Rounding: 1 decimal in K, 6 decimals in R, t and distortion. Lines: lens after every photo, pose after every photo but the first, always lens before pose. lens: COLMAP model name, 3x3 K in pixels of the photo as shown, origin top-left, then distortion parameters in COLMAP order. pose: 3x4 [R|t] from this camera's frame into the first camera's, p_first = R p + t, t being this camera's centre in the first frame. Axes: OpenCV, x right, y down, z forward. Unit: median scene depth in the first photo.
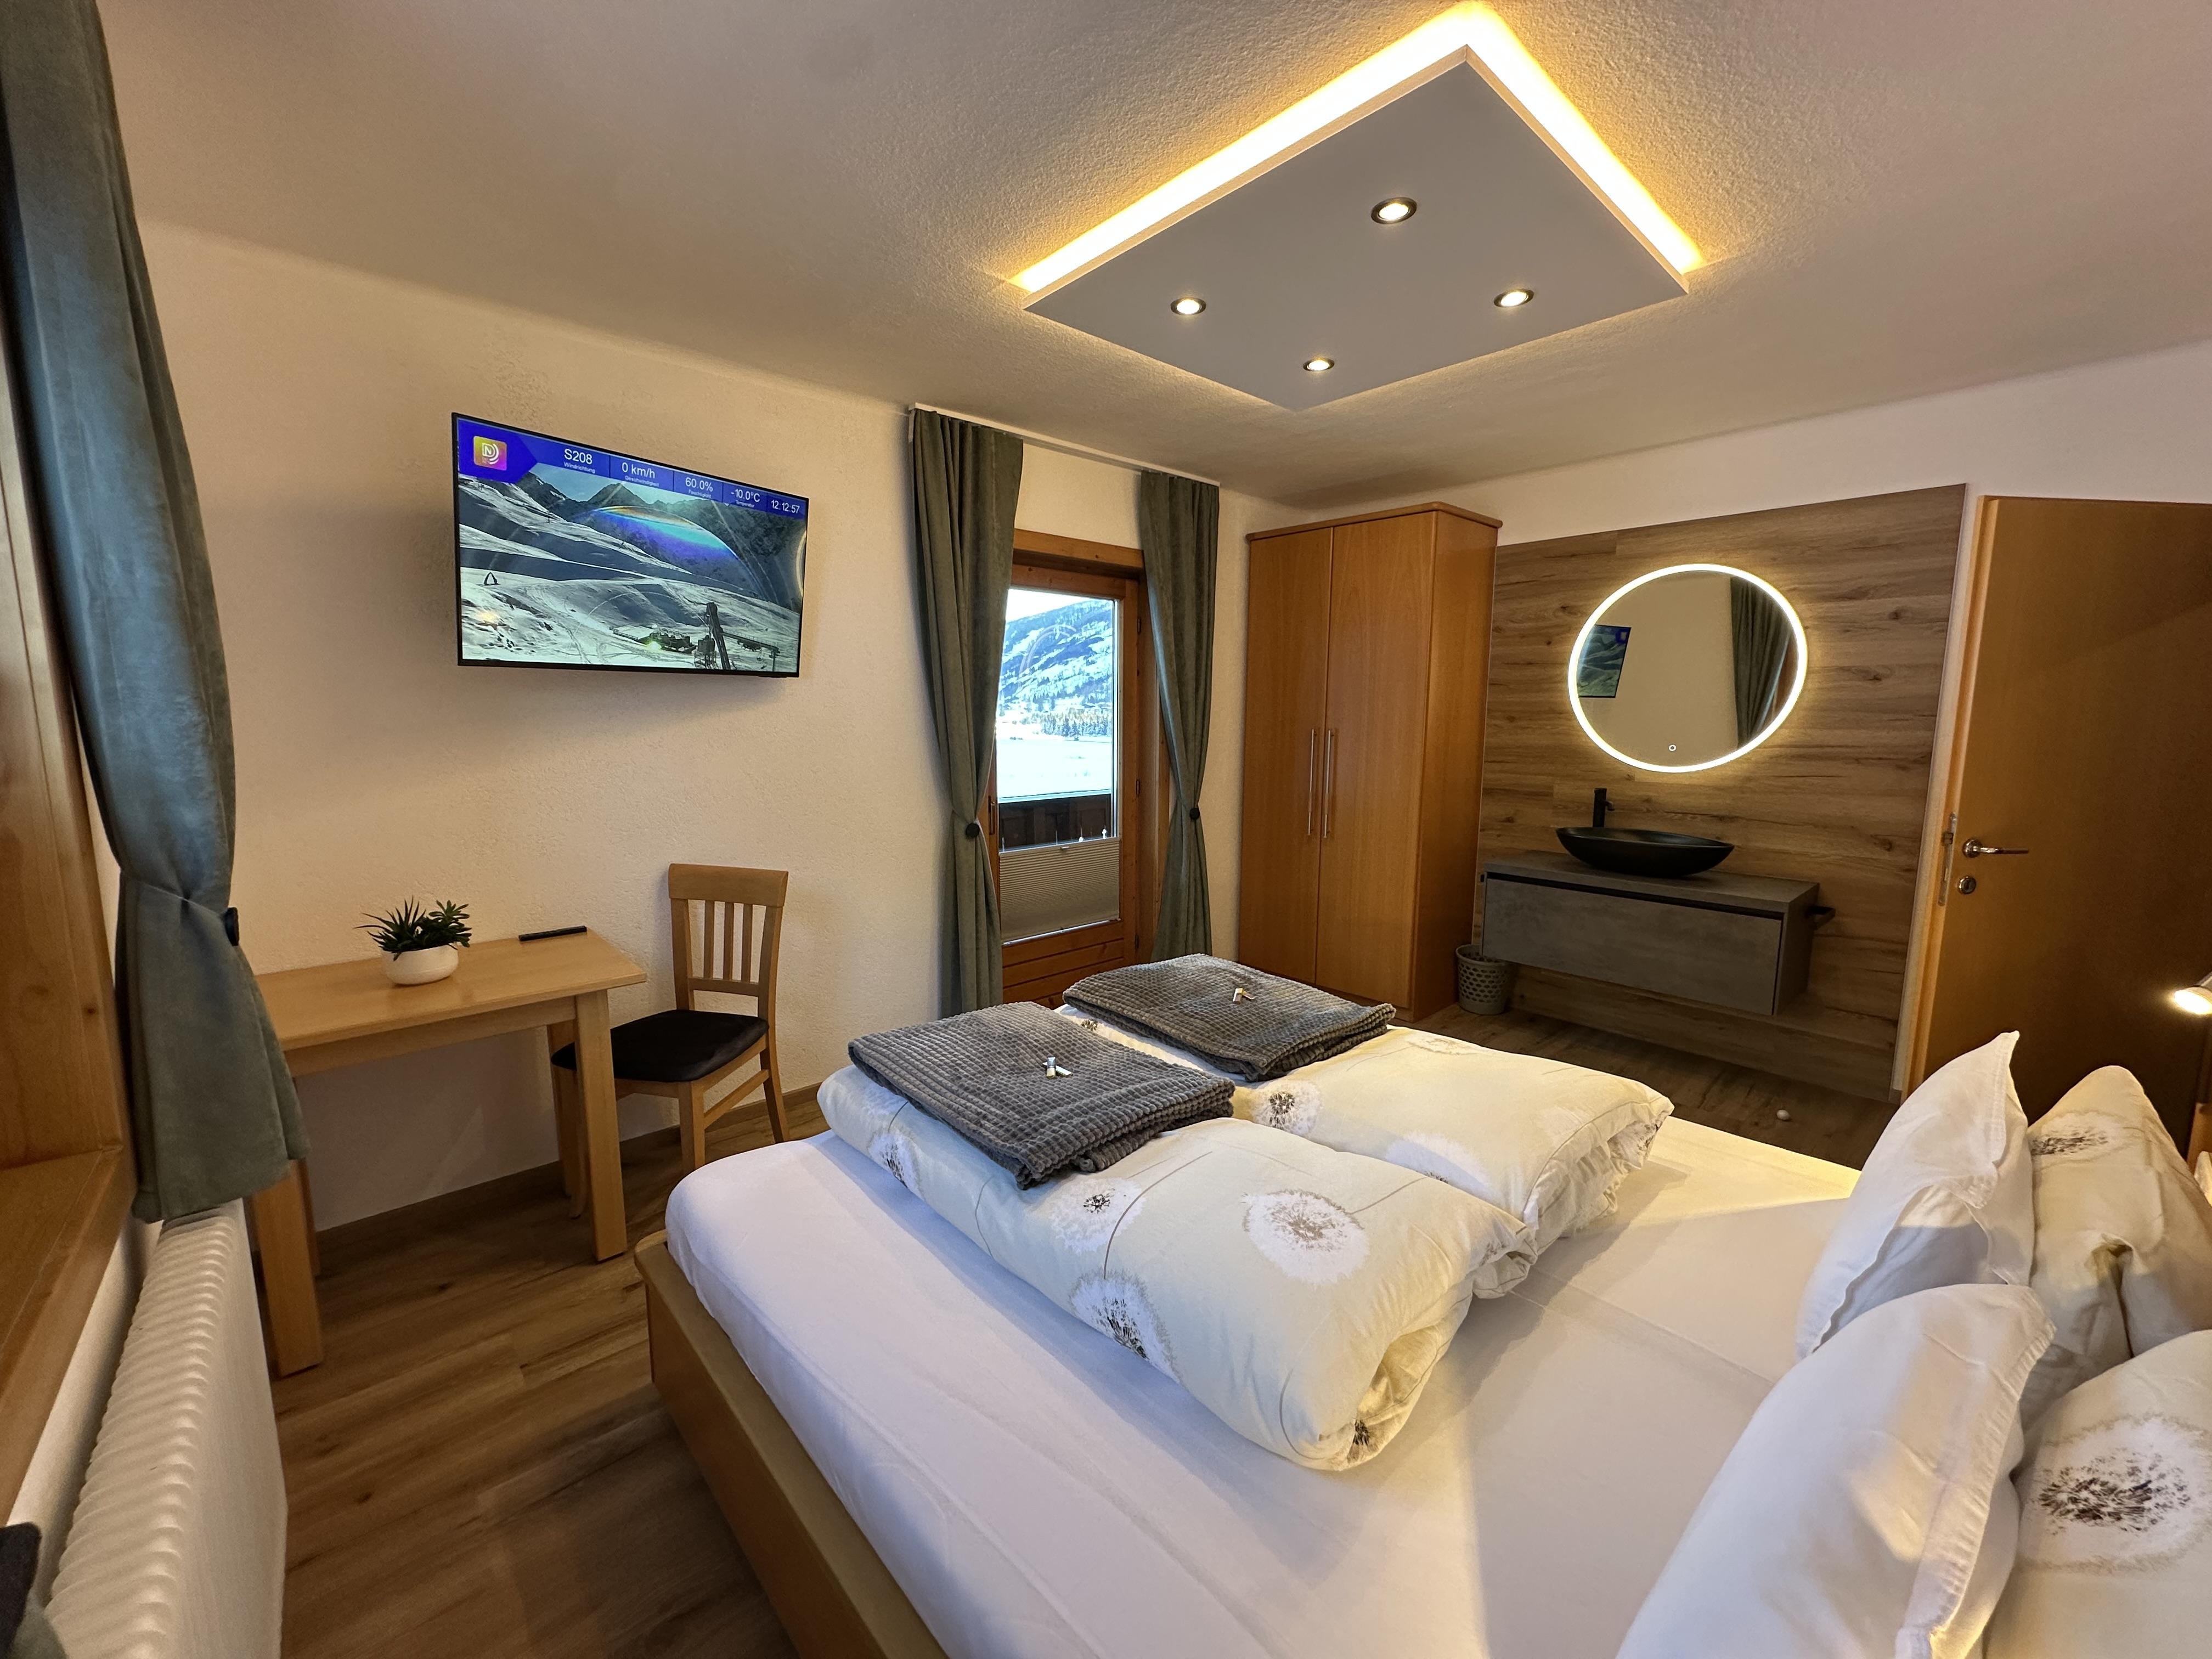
lens RADIAL K [[883.1, 0, 1102.9], [0, 883.1, 826.9], [0, 0, 1]] dist [-0.000199, -0.000042]
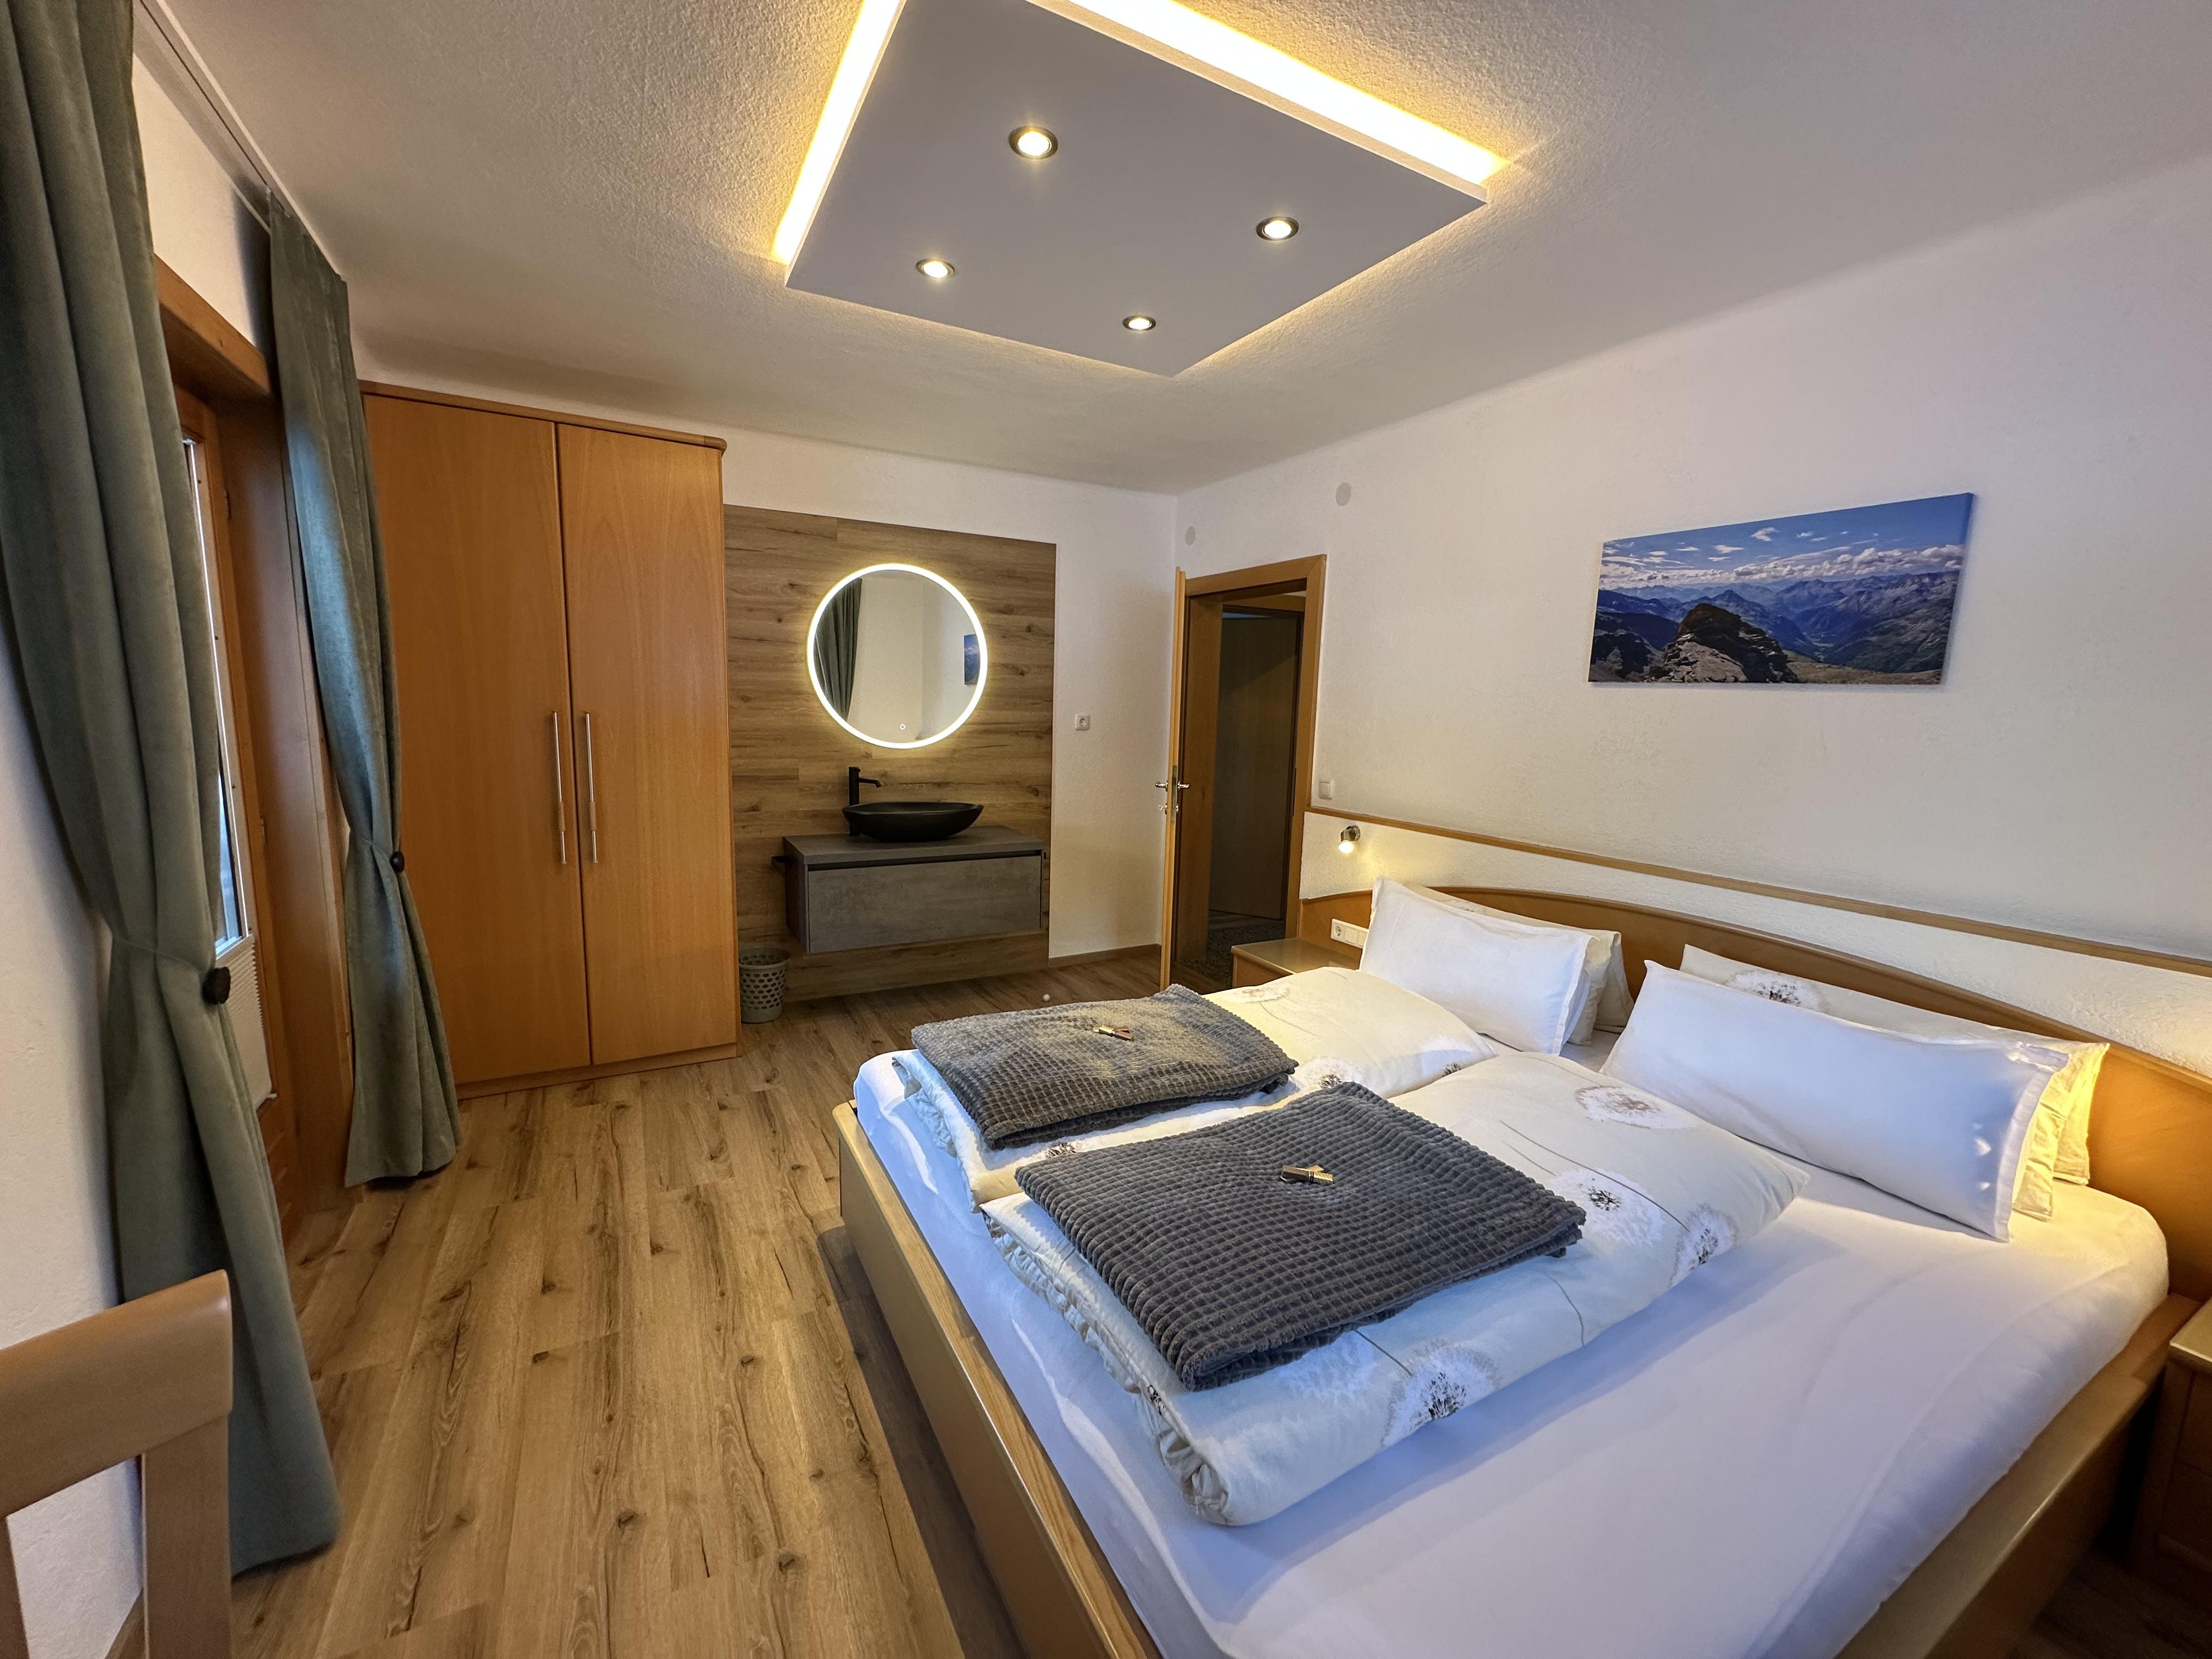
lens RADIAL K [[883.1, 0, 1102.9], [0, 883.1, 826.9], [0, 0, 1]] dist [-0.000199, -0.000042]
pose [[0.223820, -0.136266, 0.965058, -0.412830], [0.101913, 0.988022, 0.115873, -0.068725], [-0.969288, 0.072417, 0.235026, 0.501907]]
